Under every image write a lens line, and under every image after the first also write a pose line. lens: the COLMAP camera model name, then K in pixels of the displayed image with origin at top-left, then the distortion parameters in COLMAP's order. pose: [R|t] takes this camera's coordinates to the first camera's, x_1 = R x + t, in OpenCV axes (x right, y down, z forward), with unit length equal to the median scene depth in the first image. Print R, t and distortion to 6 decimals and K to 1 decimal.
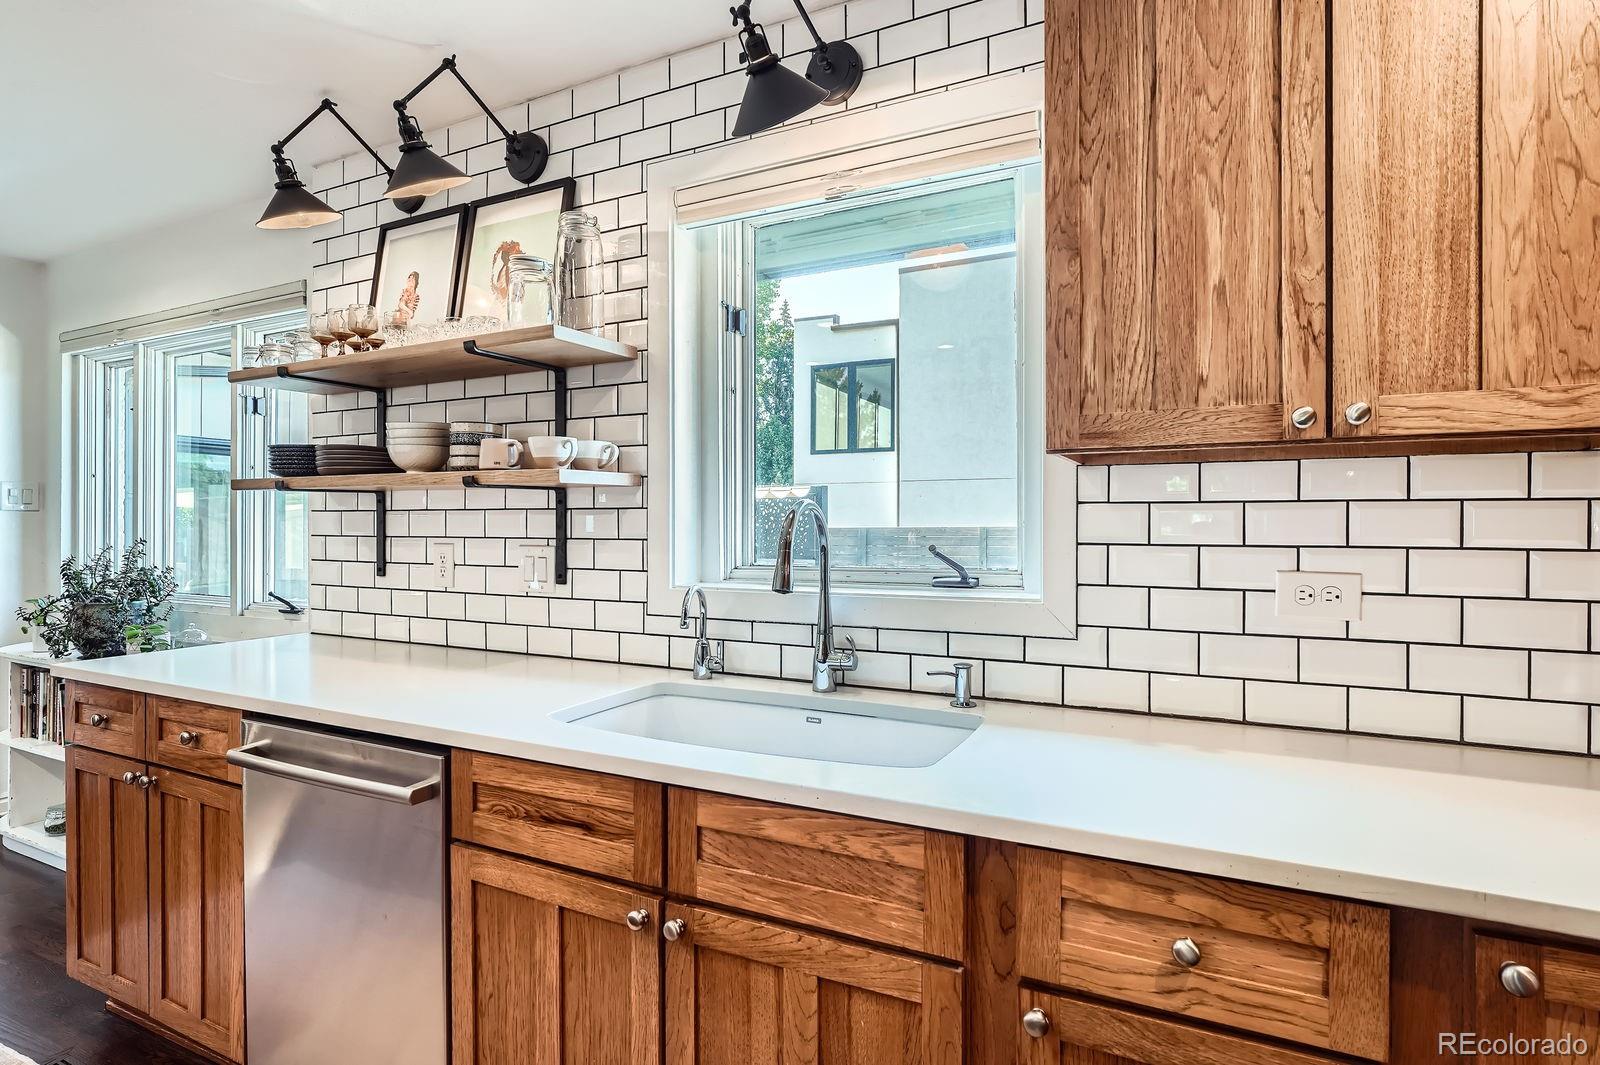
lens RADIAL K [[815.2, 0, 801.9], [0, 815.2, 535.6], [0, 0, 1]] dist [-0.002553, 0.000214]
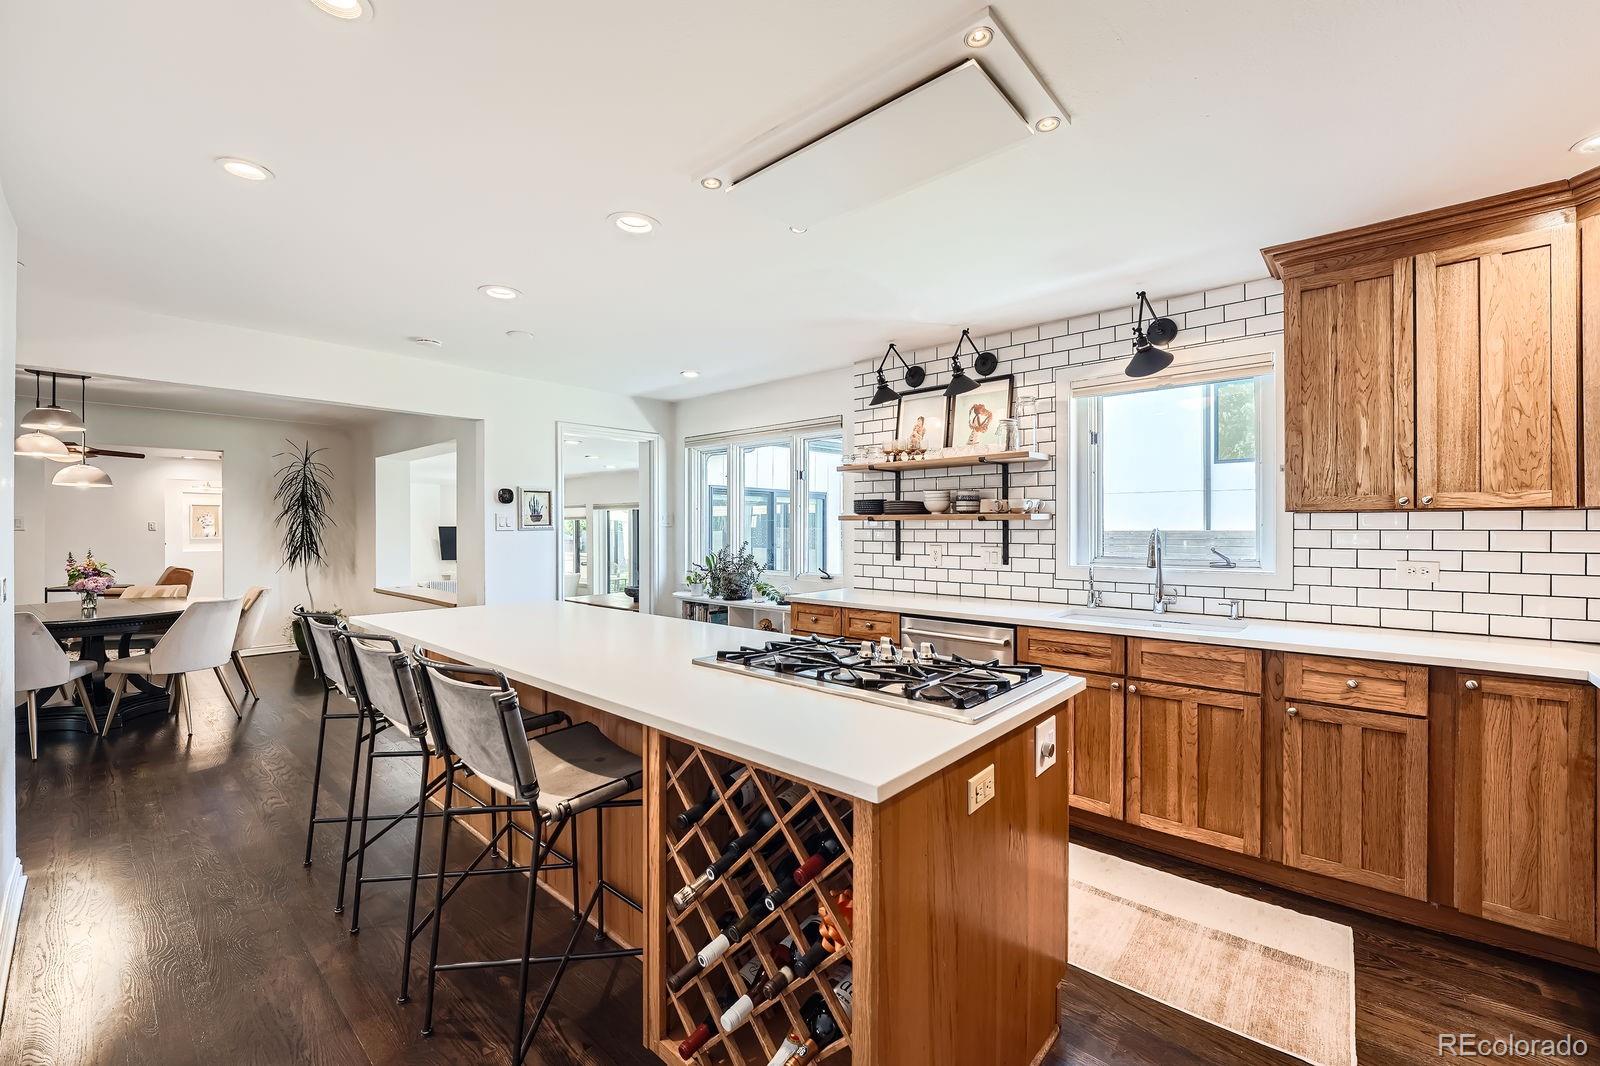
lens RADIAL K [[651.7, 0, 801.4], [0, 651.7, 534.3], [0, 0, 1]] dist [-0.008624, -0.001714]
pose [[0.967611, 0.000571, -0.252445, -0.620839], [-0.000934, 0.999999, -0.001319, -0.028122], [0.252444, 0.001512, 0.967610, -1.267886]]
